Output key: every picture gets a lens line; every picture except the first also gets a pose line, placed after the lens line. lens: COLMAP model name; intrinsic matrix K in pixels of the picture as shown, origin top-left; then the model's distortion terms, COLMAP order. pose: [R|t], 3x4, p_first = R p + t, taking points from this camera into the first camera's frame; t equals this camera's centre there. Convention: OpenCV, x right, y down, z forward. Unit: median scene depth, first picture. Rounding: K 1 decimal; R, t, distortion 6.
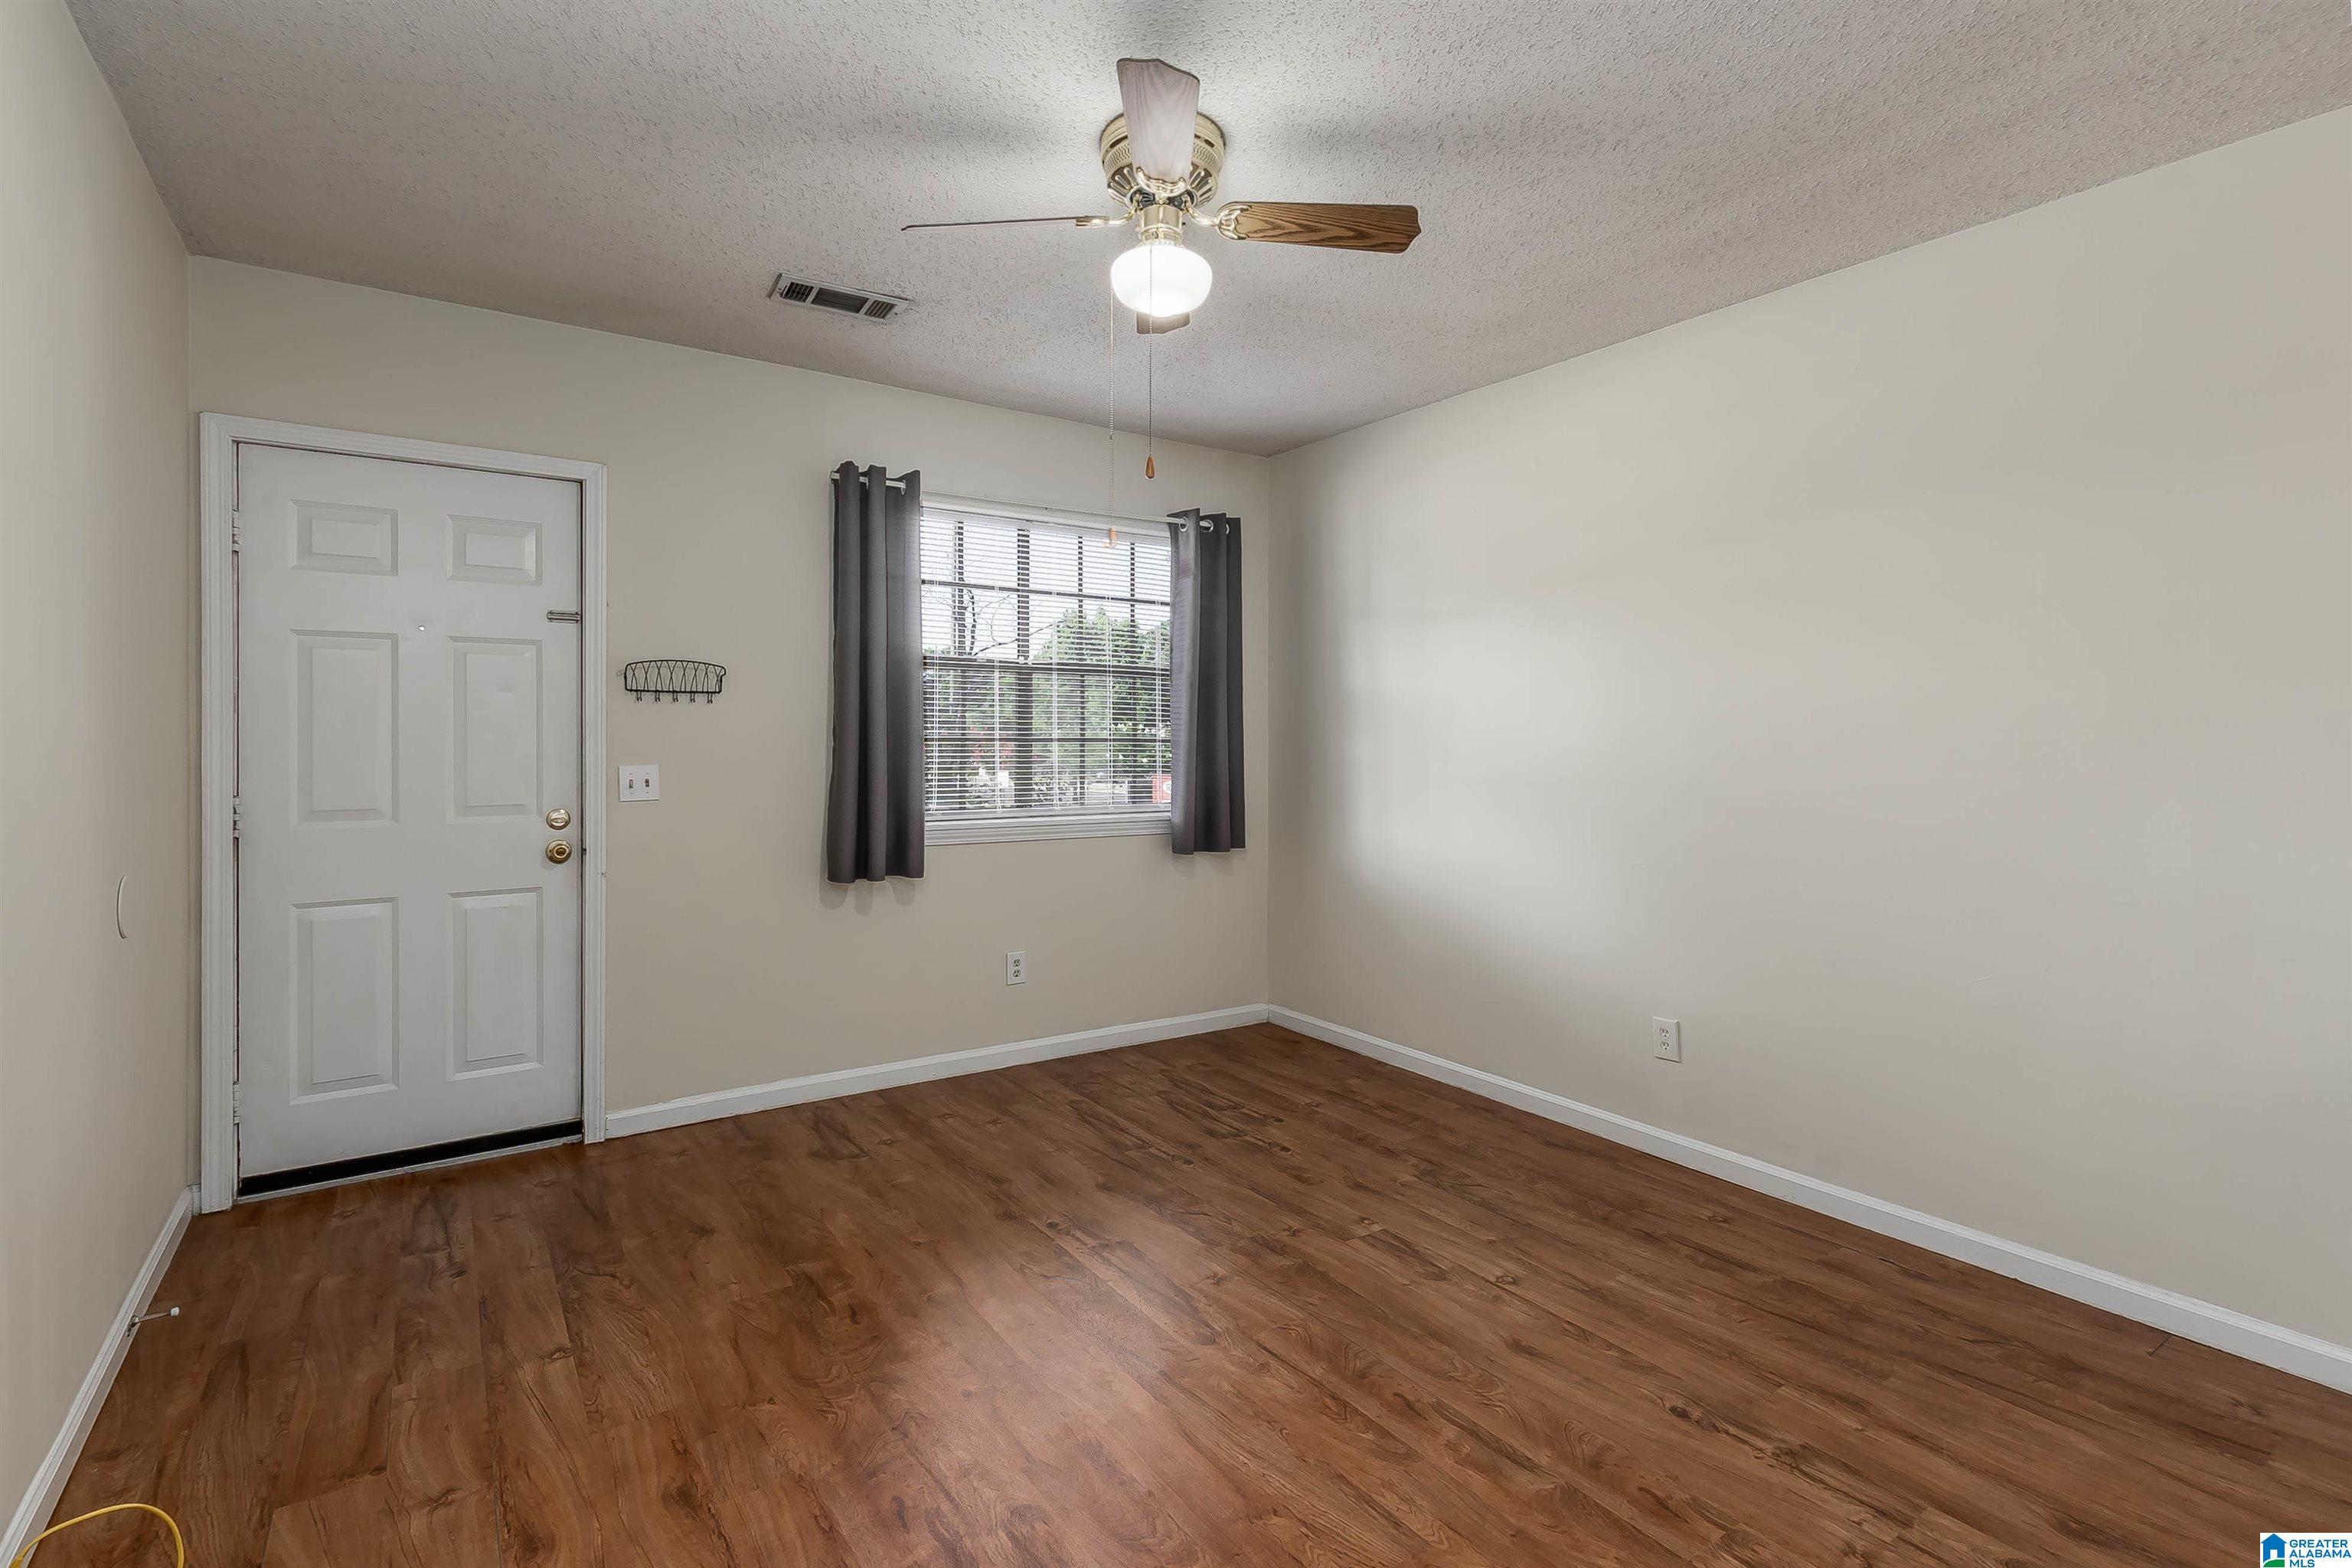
lens RADIAL K [[1080.8, 0, 1165.4], [0, 1080.8, 751.1], [0, 0, 1]] dist [0.002803, -0.000423]
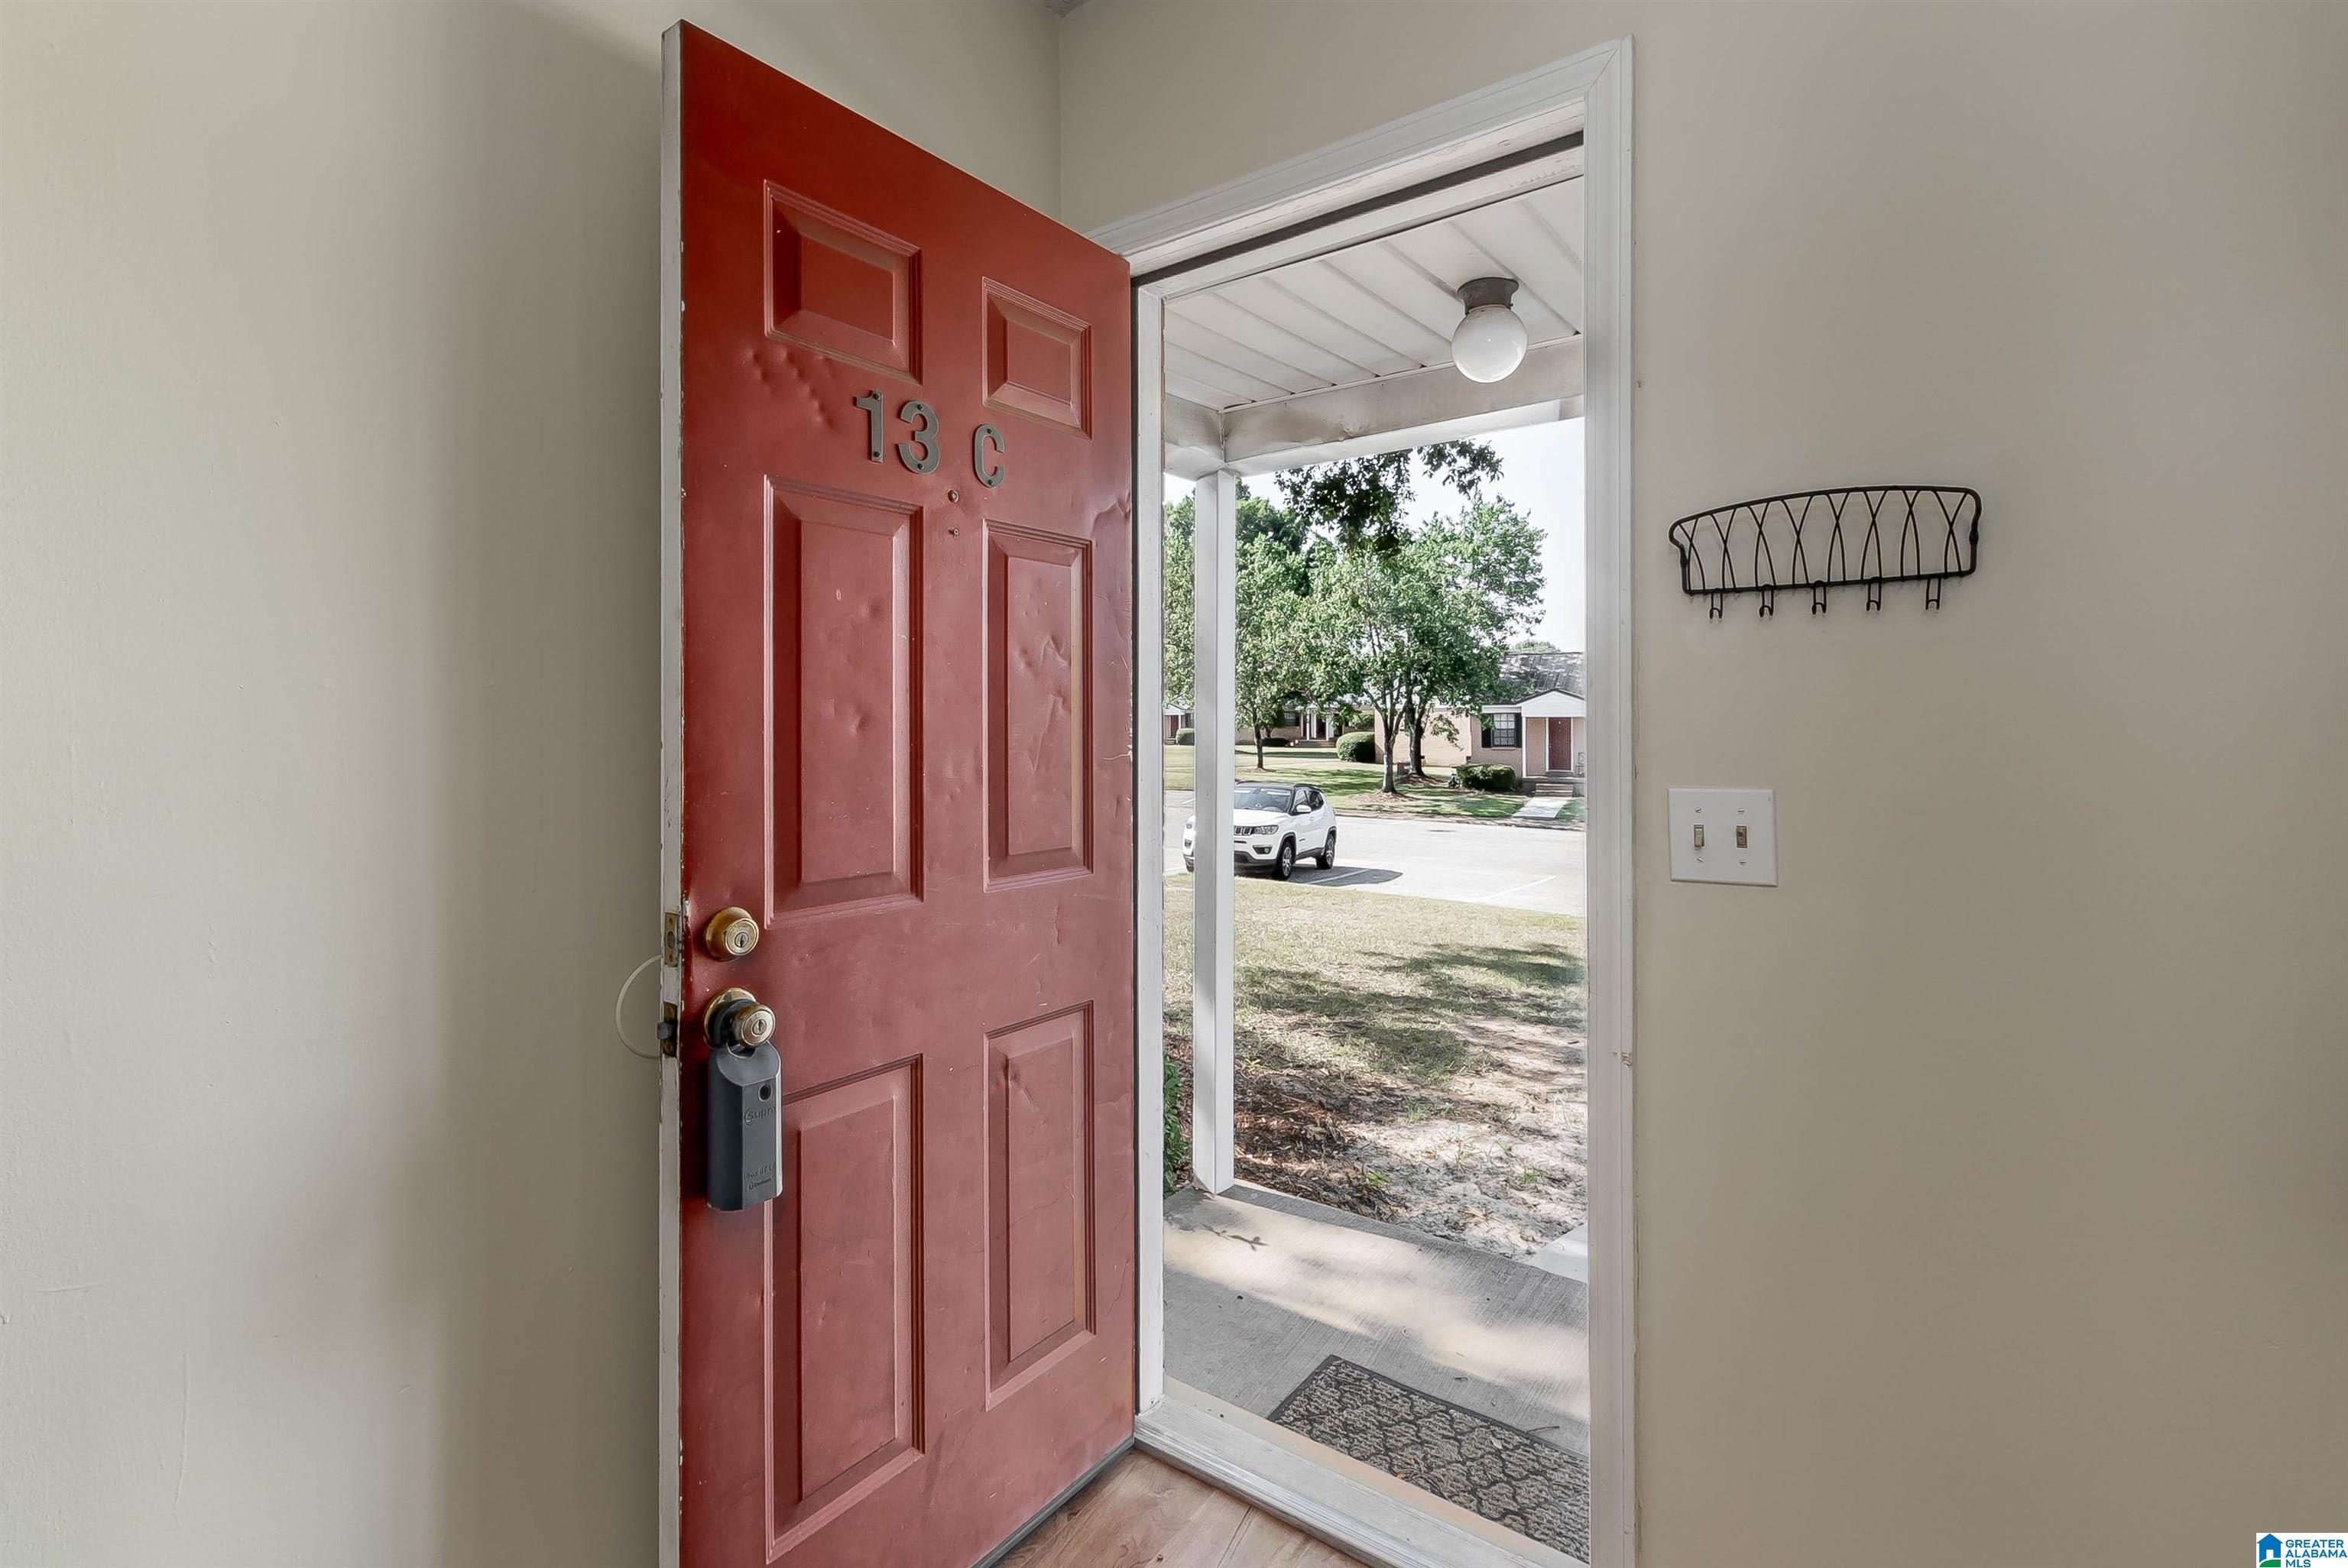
lens RADIAL K [[1078.3, 0, 1168.6], [0, 1078.3, 728.4], [0, 0, 1]] dist [-0.000723, -0.000034]
pose [[0.305681, 0.002384, -0.952131, -0.196517], [-0.008847, 0.999961, -0.000337, -0.006432], [0.952093, 0.008526, 0.305690, 0.736395]]
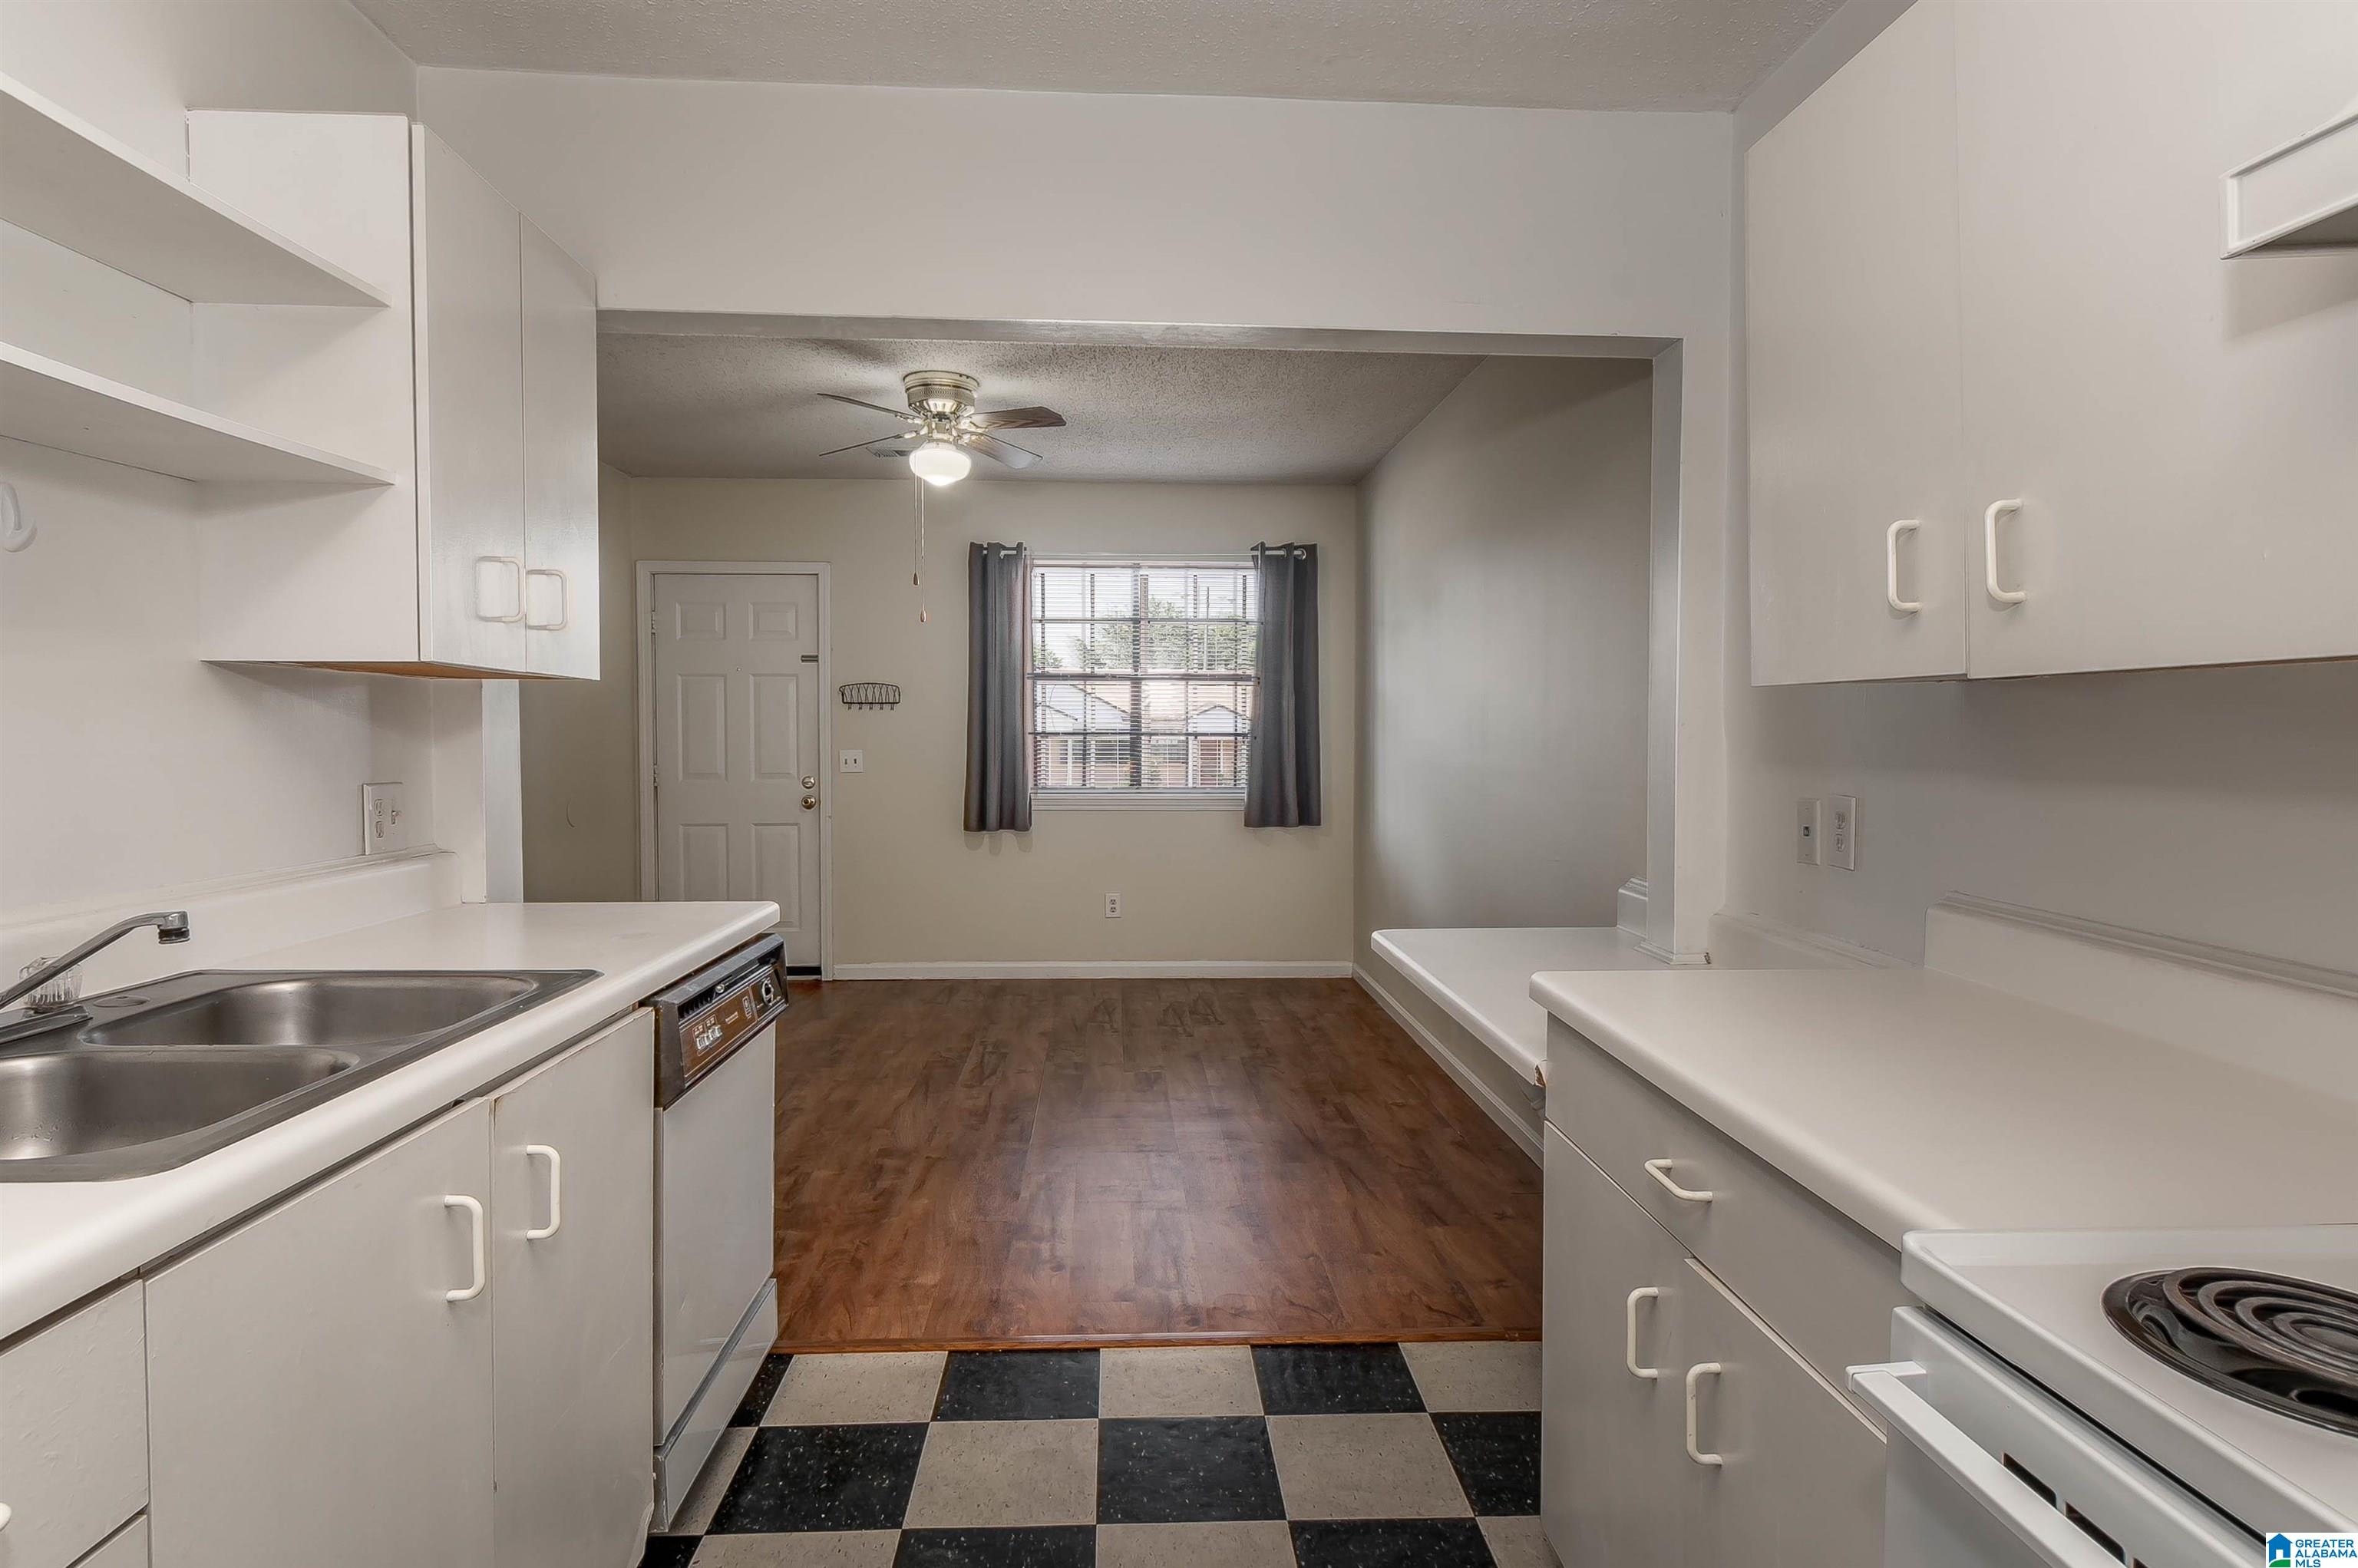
lens RADIAL K [[1239.6, 0, 1186.1], [0, 1239.6, 790.3], [0, 0, 1]] dist [0.010241, 0.005680]
pose [[0.861154, 0.020868, -0.507916, 0.913518], [-0.005927, 0.999501, 0.031016, 0.013873], [0.508310, -0.023700, 0.860848, -0.342804]]
